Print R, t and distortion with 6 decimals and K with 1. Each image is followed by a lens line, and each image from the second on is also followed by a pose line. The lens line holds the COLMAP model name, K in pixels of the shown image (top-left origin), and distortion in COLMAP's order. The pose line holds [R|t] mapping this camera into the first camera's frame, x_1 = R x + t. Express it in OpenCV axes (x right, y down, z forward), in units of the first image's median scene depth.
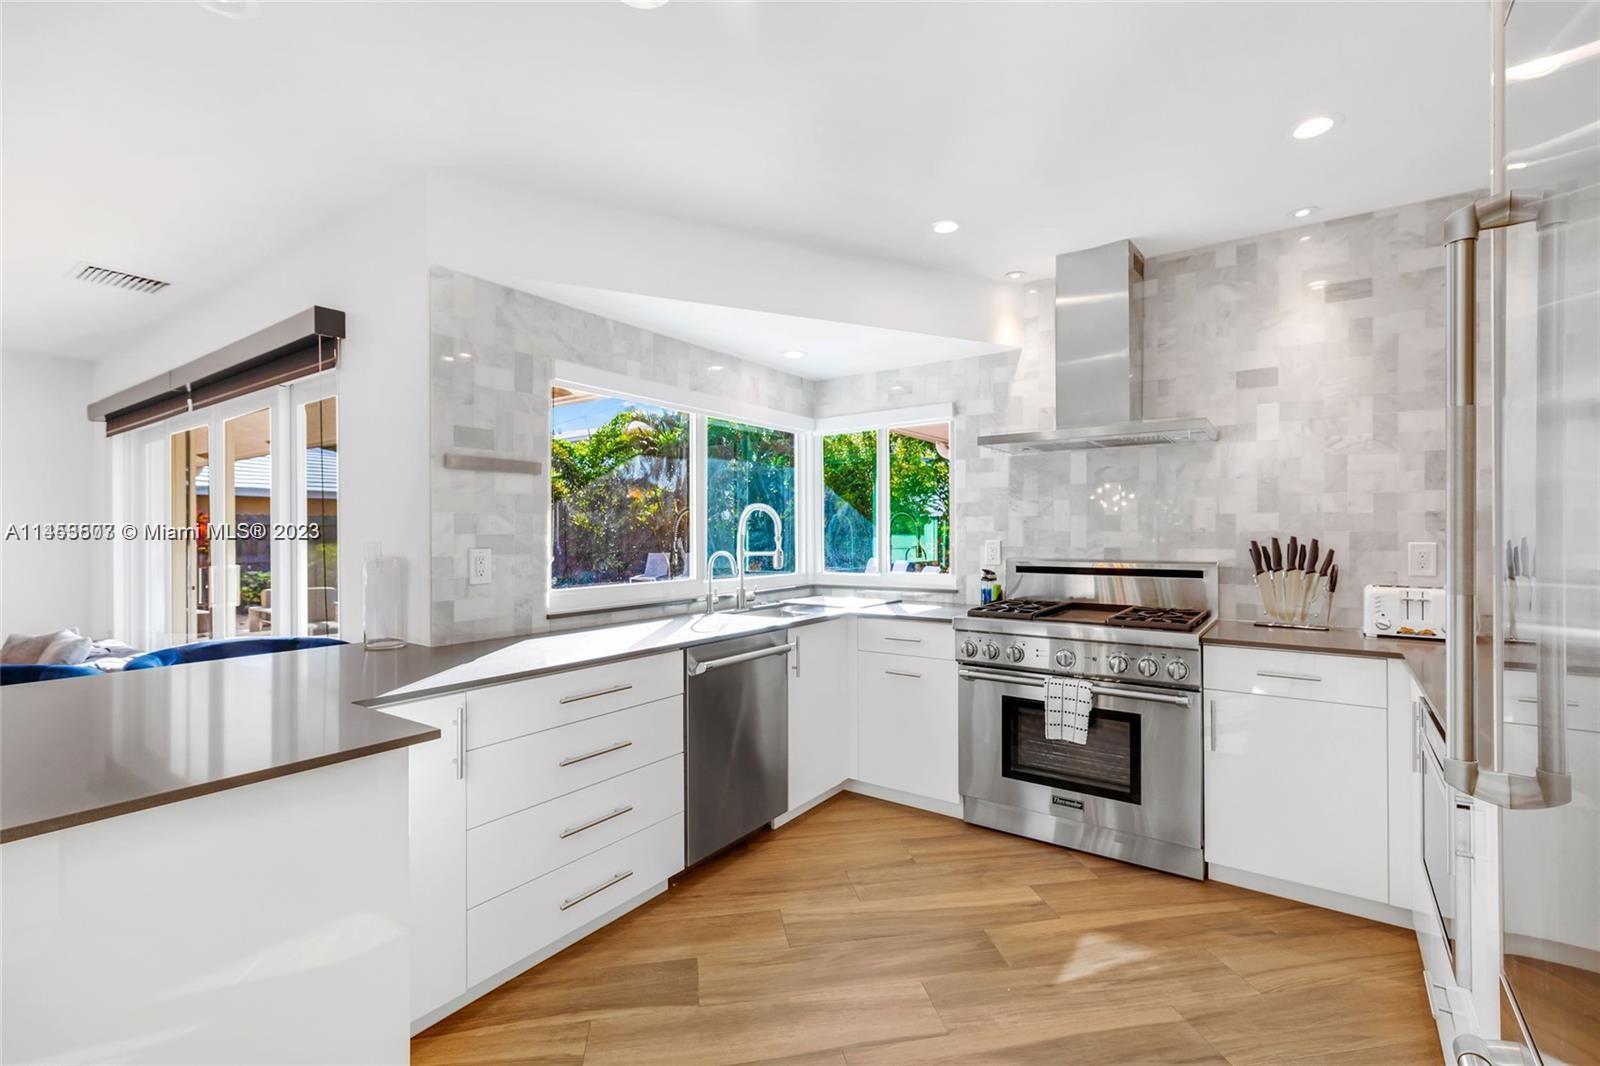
lens RADIAL K [[707.8, 0, 811.3], [0, 707.8, 527.5], [0, 0, 1]] dist [0.003788, 0.001057]
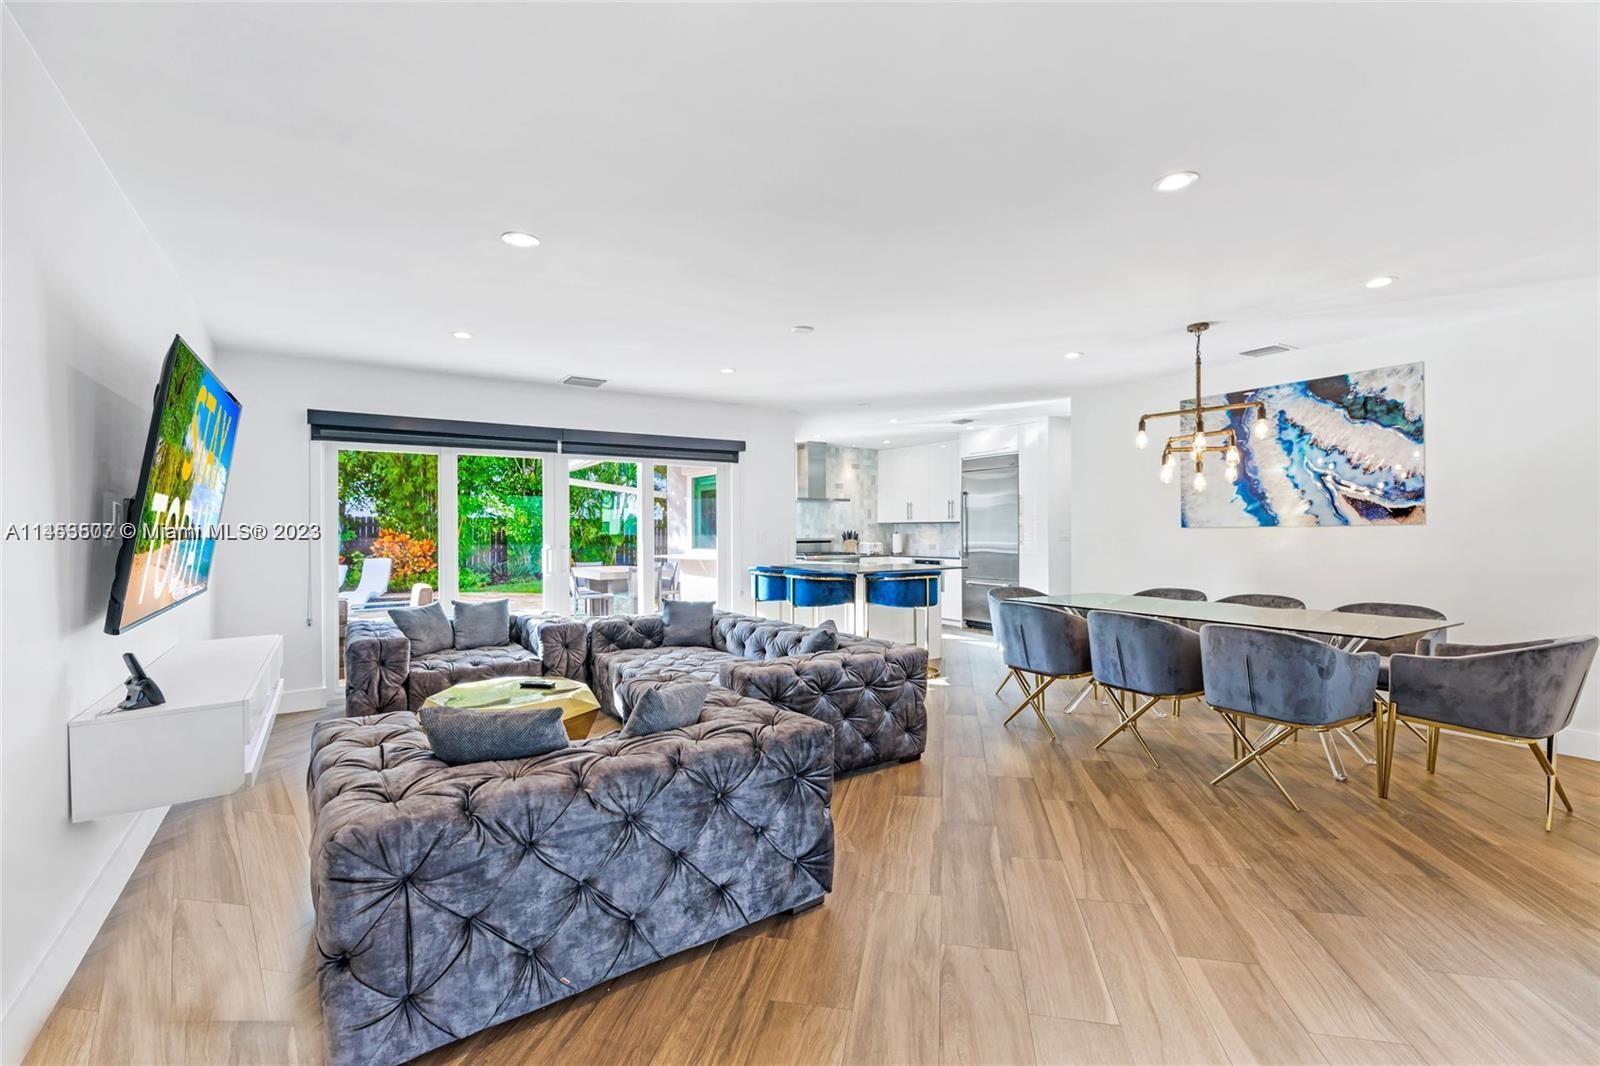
lens RADIAL K [[707.8, 0, 803.0], [0, 707.8, 532.0], [0, 0, 1]] dist [0.003788, 0.001057]
pose [[0.372431, 0.000348, 0.928060, -2.885344], [-0.001182, 0.999999, 0.000100, 0.021280], [-0.928059, -0.001134, 0.372431, -0.164863]]
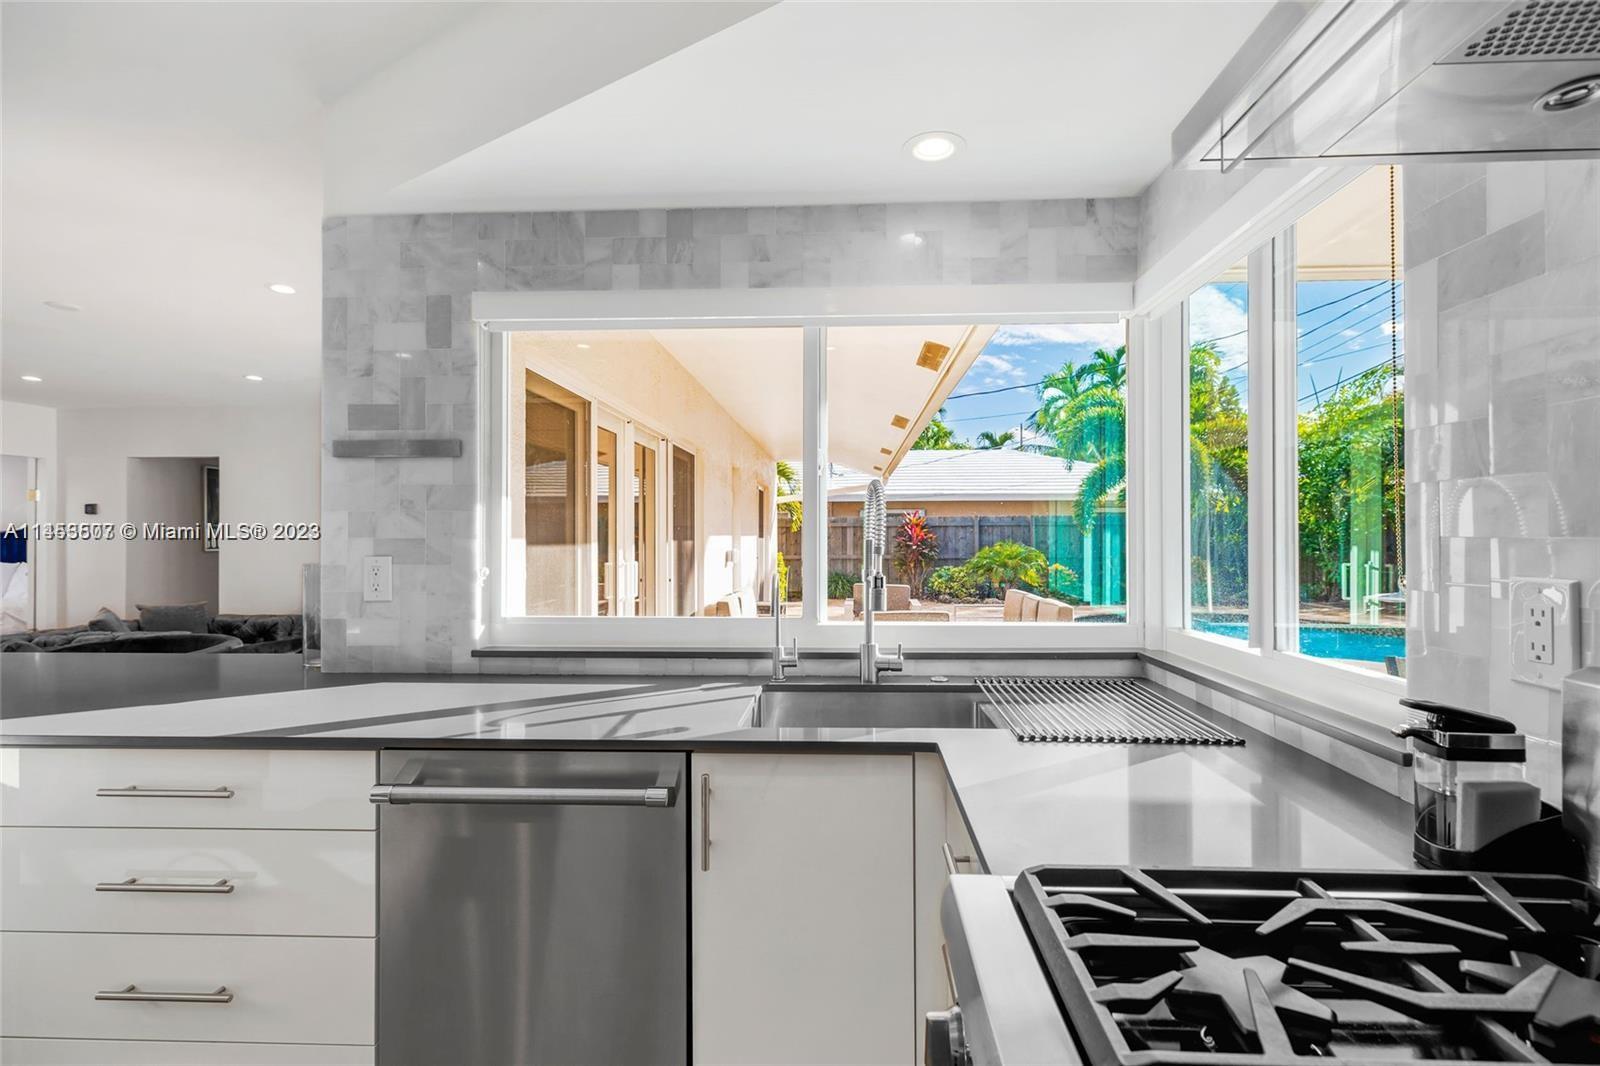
lens RADIAL K [[707.8, 0, 805.1], [0, 707.8, 537.8], [0, 0, 1]] dist [0.003788, 0.001057]
pose [[0.526796, 0.001318, -0.849991, 0.404450], [0.002905, 0.999990, 0.003351, 0.007045], [0.849987, -0.004235, 0.526787, 0.876155]]
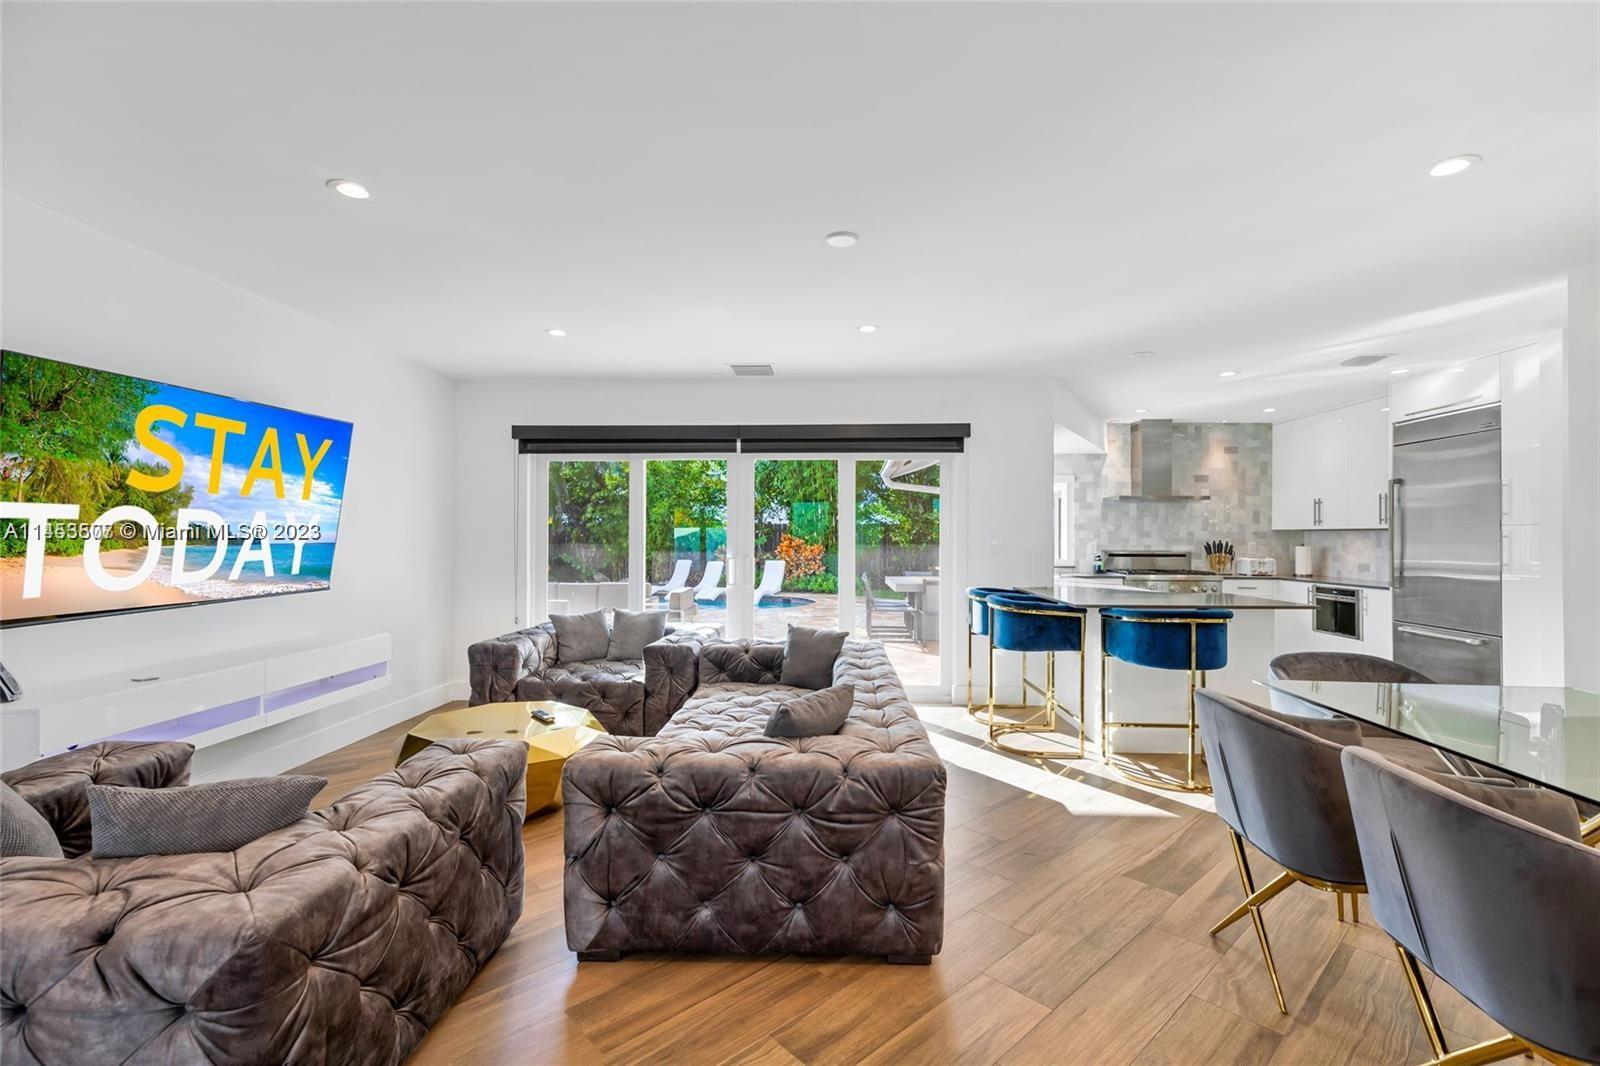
lens RADIAL K [[707.8, 0, 809.4], [0, 707.8, 530.3], [0, 0, 1]] dist [0.003788, 0.001057]
pose [[0.845978, 0.012020, 0.533082, -2.036467], [-0.009466, 0.999927, -0.007524, 0.009166], [-0.533134, 0.001319, 0.846030, -0.433034]]
